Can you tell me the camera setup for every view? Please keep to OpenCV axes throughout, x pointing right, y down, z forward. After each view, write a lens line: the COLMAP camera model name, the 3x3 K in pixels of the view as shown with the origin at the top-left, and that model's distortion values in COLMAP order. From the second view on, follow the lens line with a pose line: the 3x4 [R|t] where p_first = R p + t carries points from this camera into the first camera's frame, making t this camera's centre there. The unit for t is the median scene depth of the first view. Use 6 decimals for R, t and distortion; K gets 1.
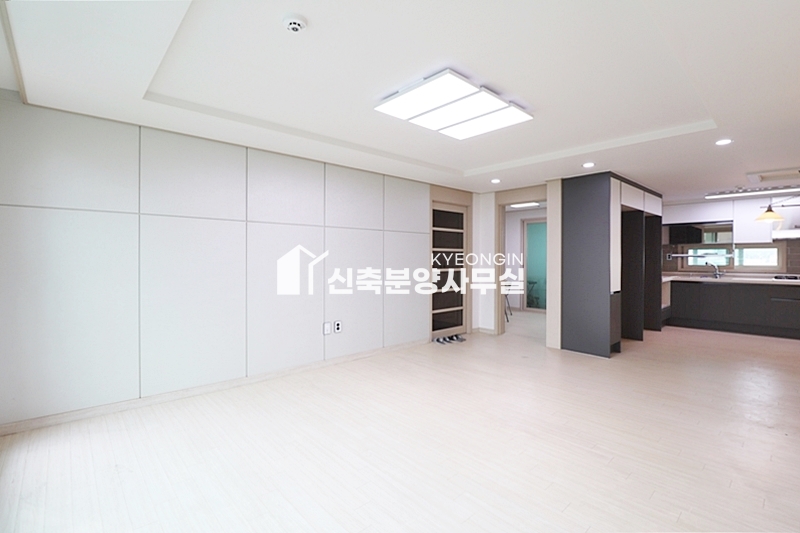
lens RADIAL K [[370.7, 0, 404.9], [0, 370.7, 259.4], [0, 0, 1]] dist [-0.015312, -0.007240]
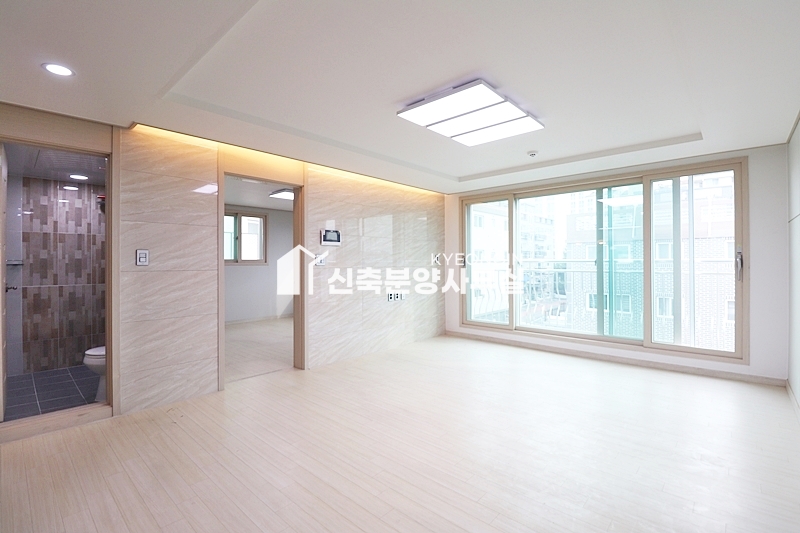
lens RADIAL K [[370.7, 0, 403.6], [0, 370.7, 261.1], [0, 0, 1]] dist [-0.015312, -0.007240]
pose [[-0.996621, 0.003914, -0.082039, 0.280015], [0.003719, 0.999990, 0.002535, -0.004077], [0.082048, 0.002222, -0.996626, 1.329198]]
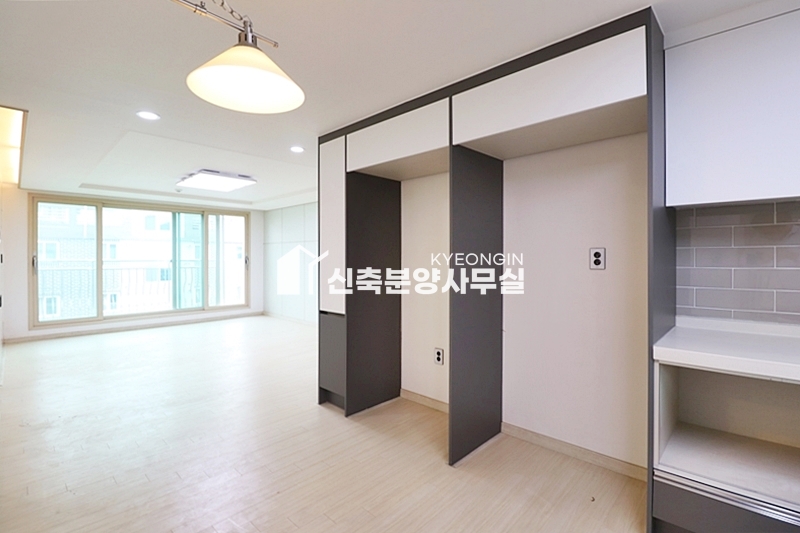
lens RADIAL K [[370.7, 0, 402.3], [0, 370.7, 261.8], [0, 0, 1]] dist [-0.015312, -0.007240]
pose [[0.072890, 0.010246, -0.997287, 1.351453], [-0.002124, 0.999947, 0.010118, -0.012622], [0.997338, 0.001381, 0.072908, 1.181642]]
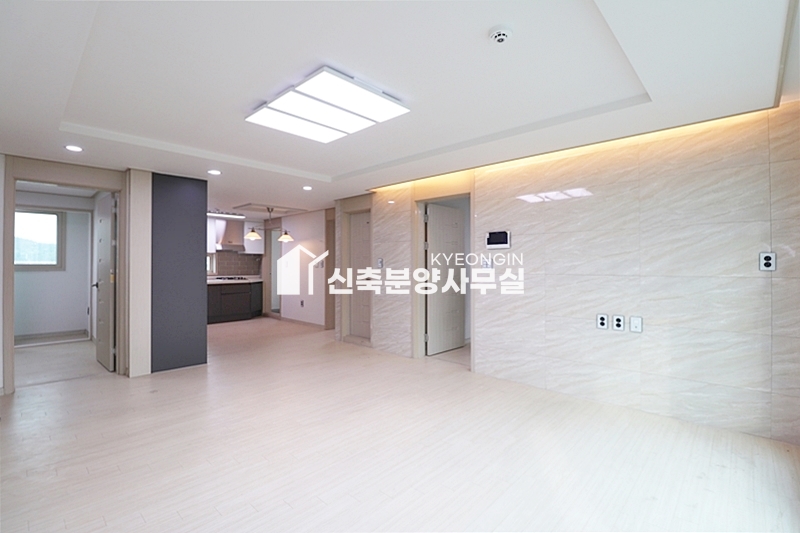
lens RADIAL K [[370.7, 0, 403.7], [0, 370.7, 263.4], [0, 0, 1]] dist [-0.015312, -0.007240]
pose [[-0.053813, 0.007815, 0.998520, -0.544913], [0.000266, 0.999969, -0.007812, -0.000645], [-0.998551, -0.000155, -0.053814, 0.555713]]
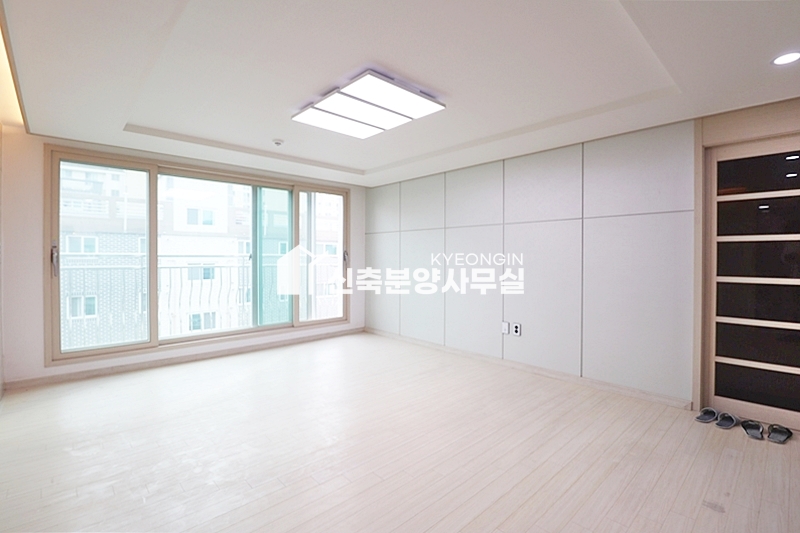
lens RADIAL K [[370.7, 0, 404.5], [0, 370.7, 264.0], [0, 0, 1]] dist [-0.015312, -0.007240]
pose [[0.011747, 0.020189, -0.999727, 0.770180], [-0.007834, 0.999767, 0.020097, -0.000974], [0.999900, 0.007596, 0.011902, 0.724871]]
